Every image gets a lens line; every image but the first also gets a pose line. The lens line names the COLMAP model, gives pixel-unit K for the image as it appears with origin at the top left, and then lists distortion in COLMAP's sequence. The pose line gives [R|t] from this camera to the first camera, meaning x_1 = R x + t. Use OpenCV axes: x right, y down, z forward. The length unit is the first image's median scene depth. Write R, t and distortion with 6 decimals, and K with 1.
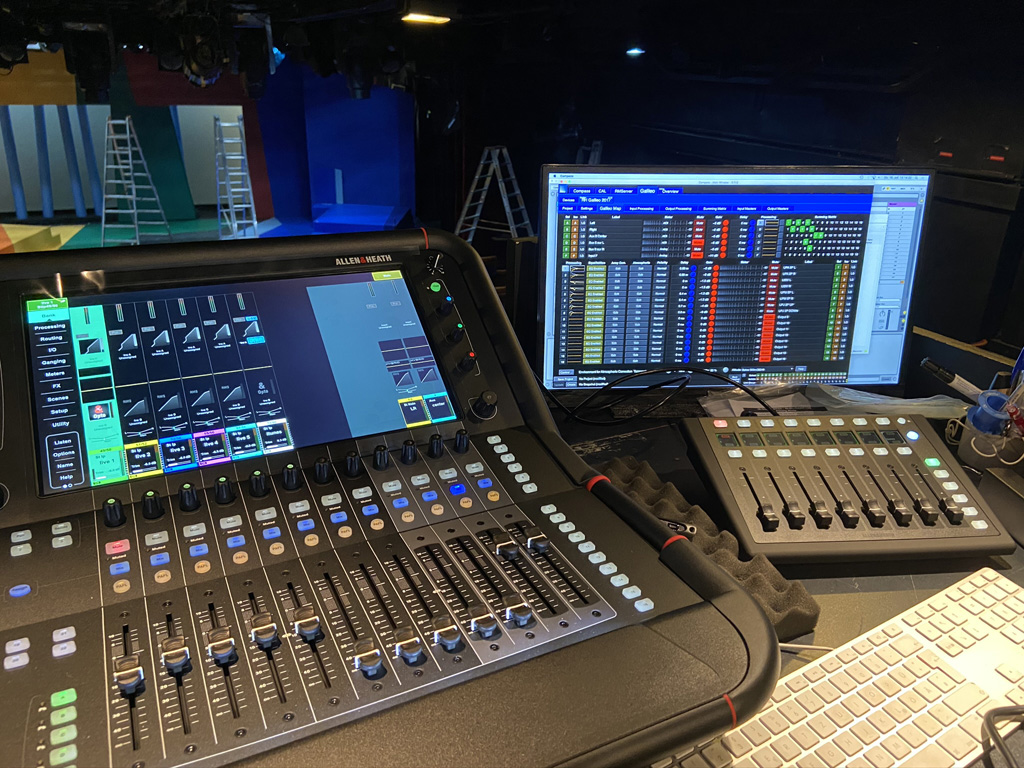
lens RADIAL K [[791.2, 0, 512.0], [0, 791.2, 384.0], [0, 0, 1]] dist [0.097625, -0.145122]
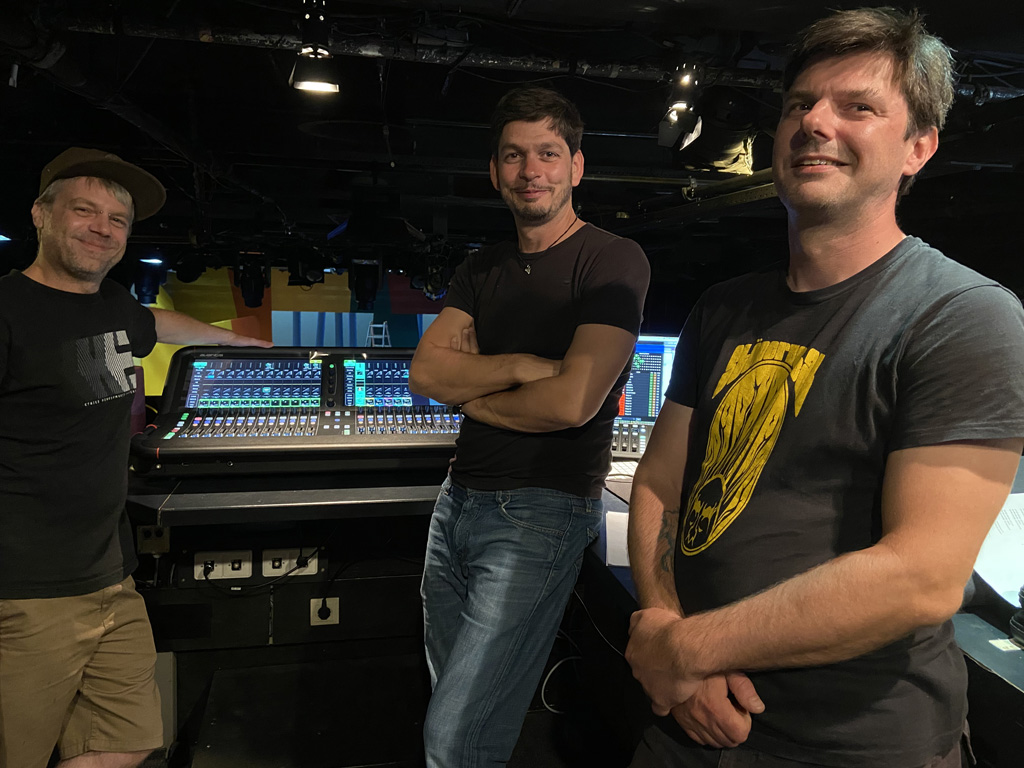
lens RADIAL K [[791.2, 0, 512.0], [0, 791.2, 384.0], [0, 0, 1]] dist [0.097625, -0.145122]
pose [[0.964017, 0.033166, -0.263763, 0.638067], [-0.097276, 0.967385, -0.233887, 0.468150], [0.247403, 0.251129, 0.935802, -1.280638]]
